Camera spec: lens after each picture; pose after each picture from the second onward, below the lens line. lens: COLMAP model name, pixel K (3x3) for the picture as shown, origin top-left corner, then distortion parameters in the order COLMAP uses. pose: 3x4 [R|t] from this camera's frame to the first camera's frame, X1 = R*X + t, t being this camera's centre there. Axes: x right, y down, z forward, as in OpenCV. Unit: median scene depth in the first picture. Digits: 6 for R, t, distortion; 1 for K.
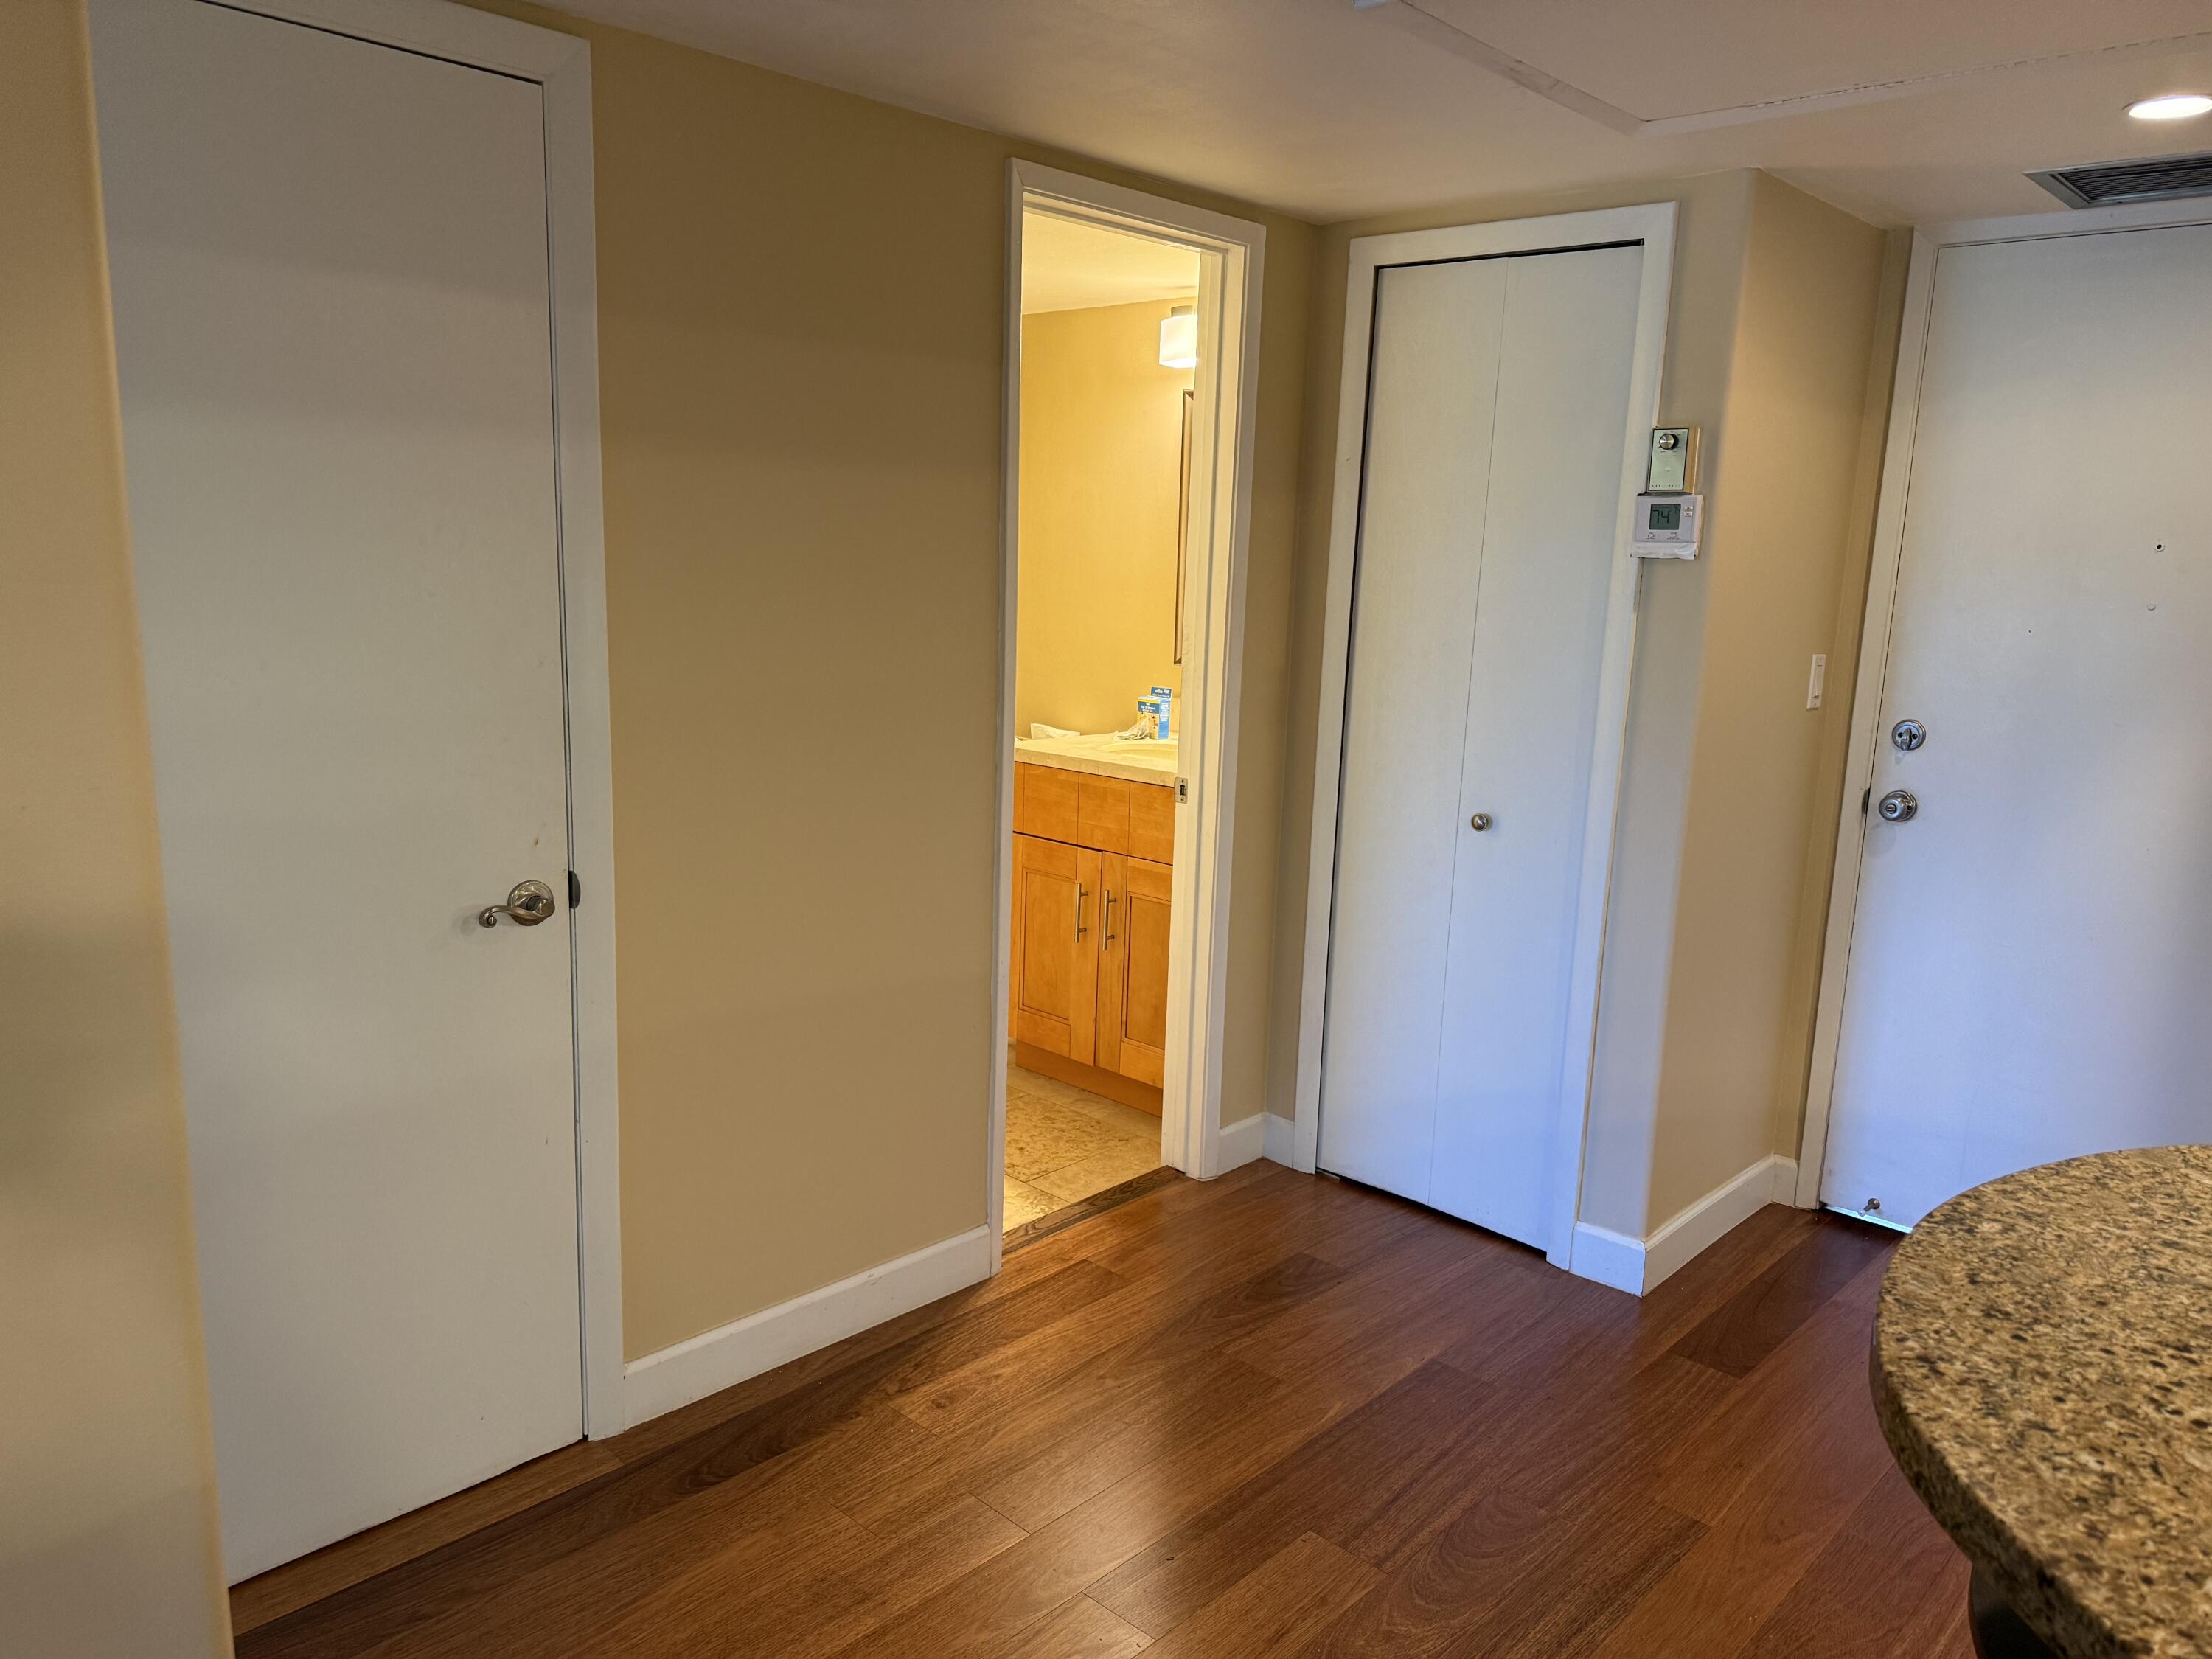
lens RADIAL K [[1566.9, 0, 1106.0], [0, 1566.9, 829.5], [0, 0, 1]] dist [0.155342, -0.191632]
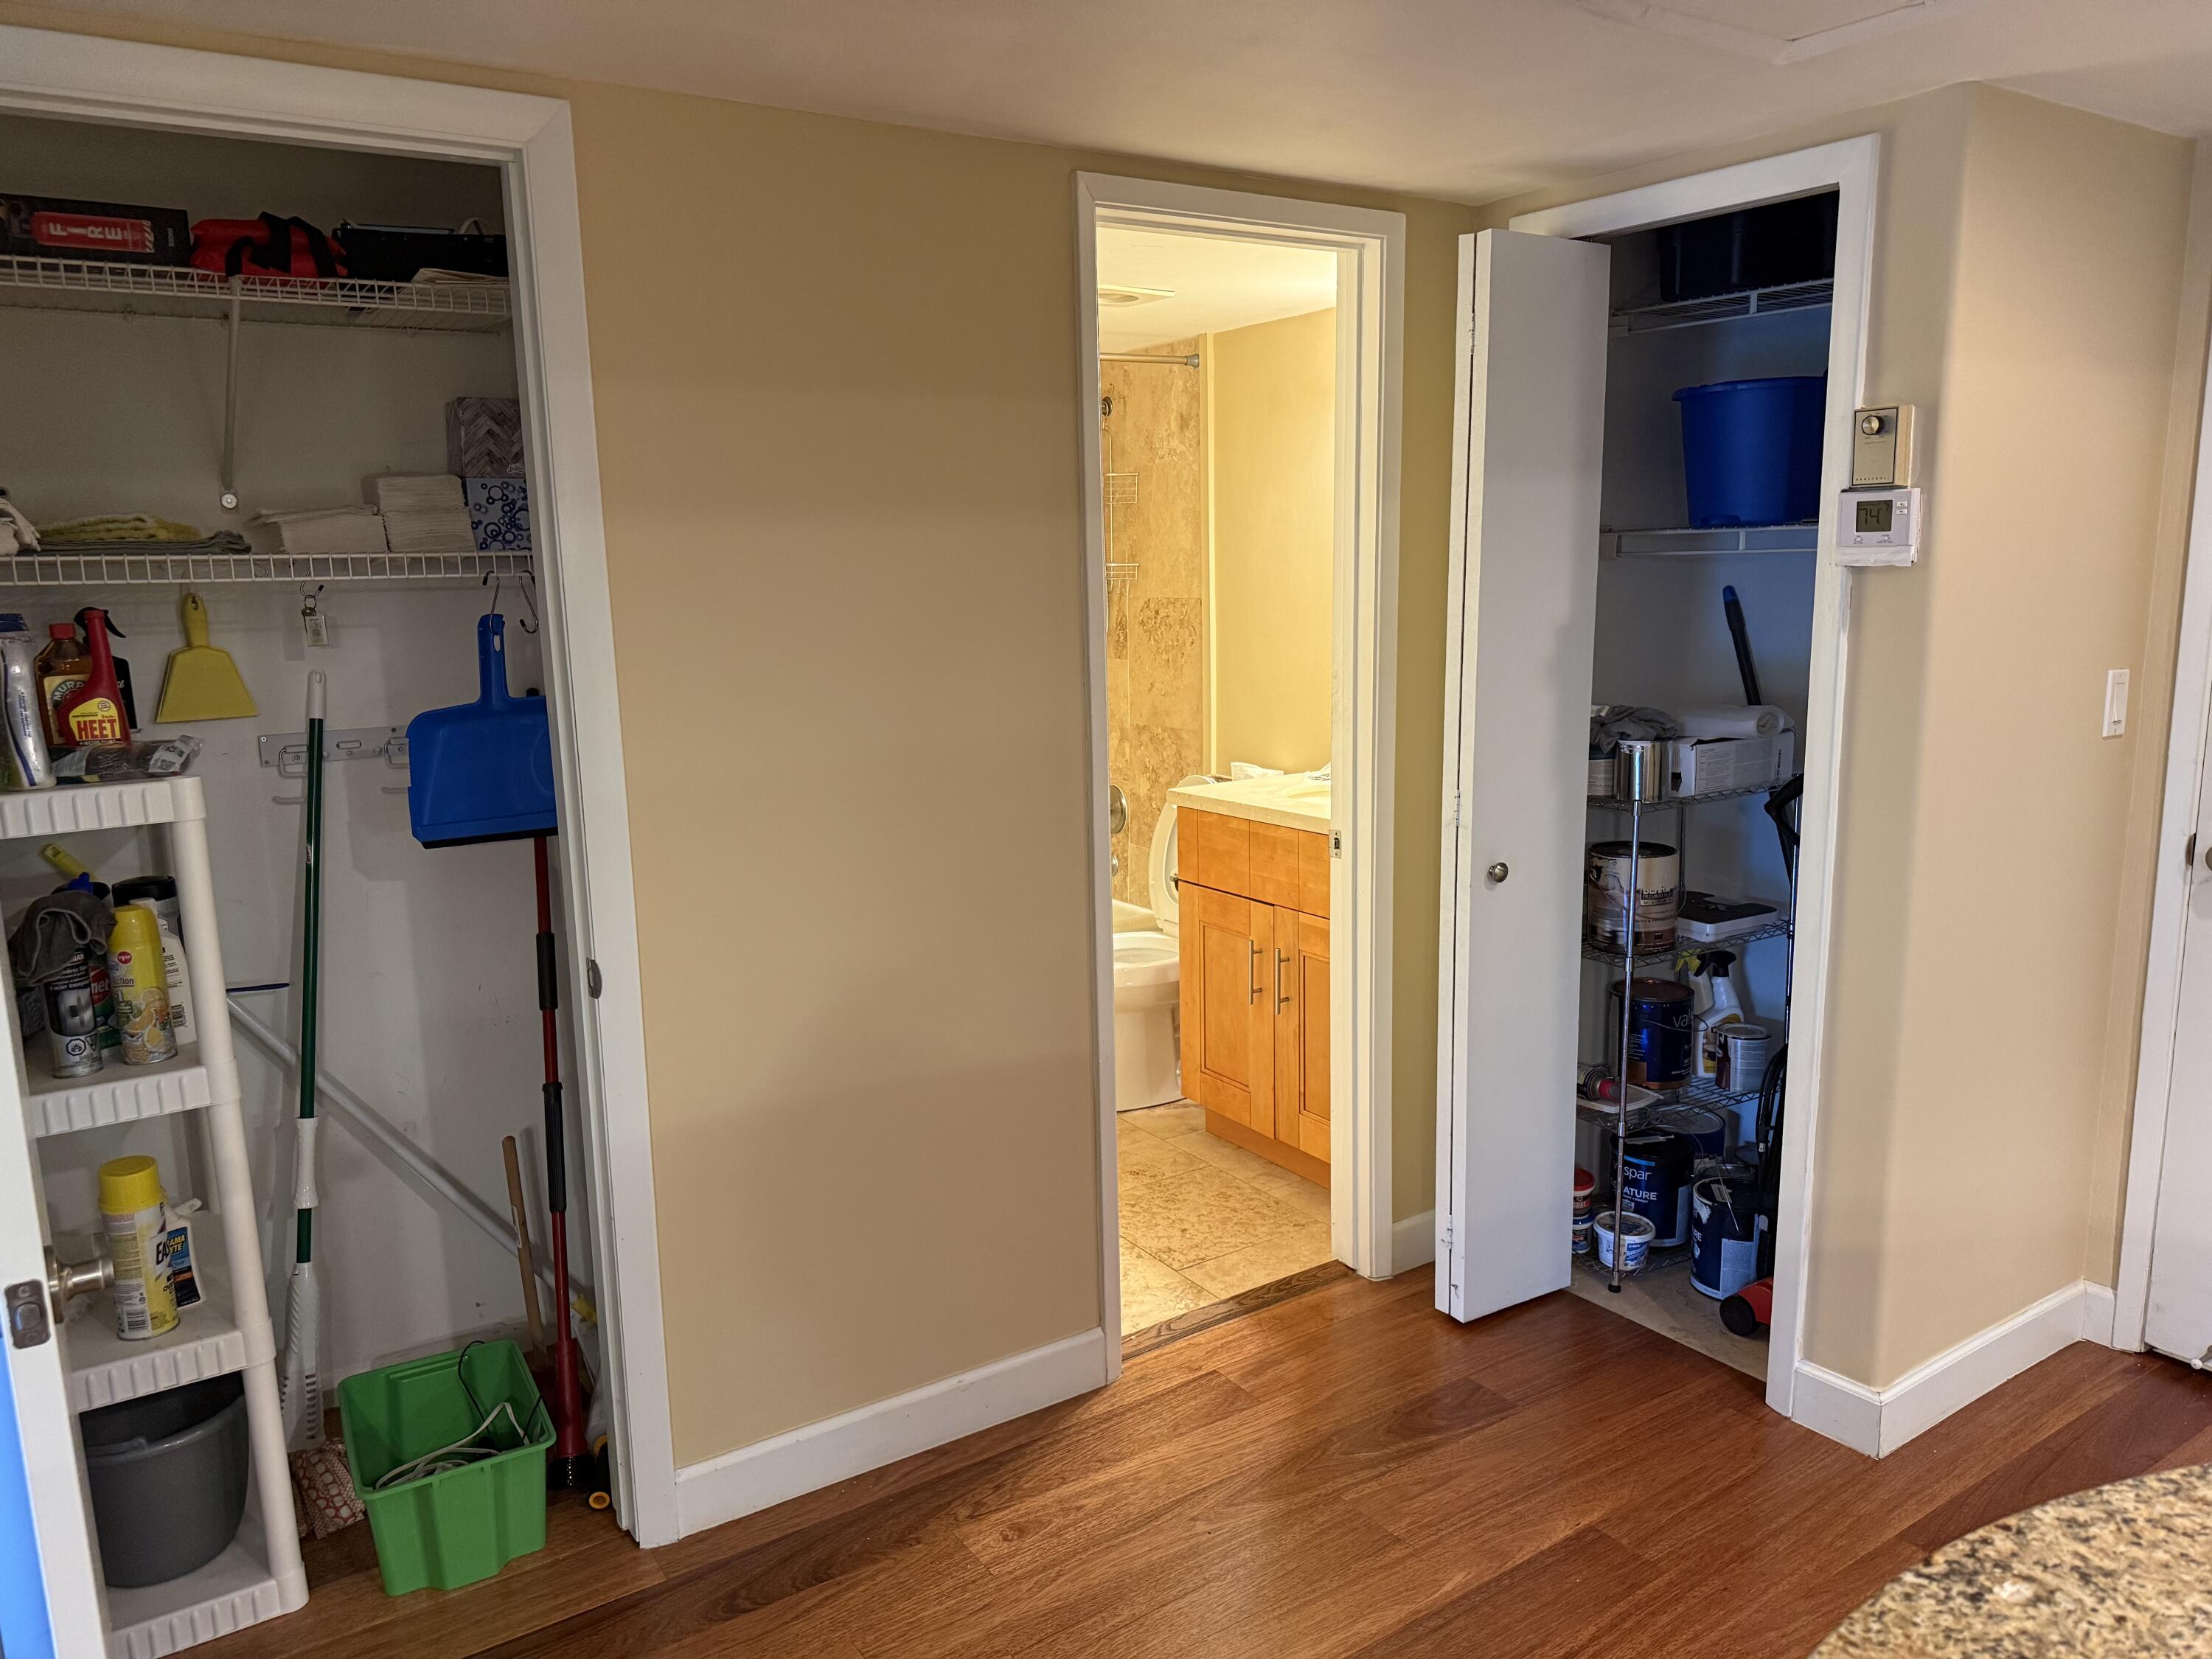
lens RADIAL K [[1579.9, 0, 1106.0], [0, 1579.9, 829.5], [0, 0, 1]] dist [0.058515, -0.042772]
pose [[0.972191, -0.015028, -0.233708, 0.154008], [0.014820, 0.999887, -0.002644, -0.038400], [0.233721, -0.000893, 0.972303, 0.110200]]
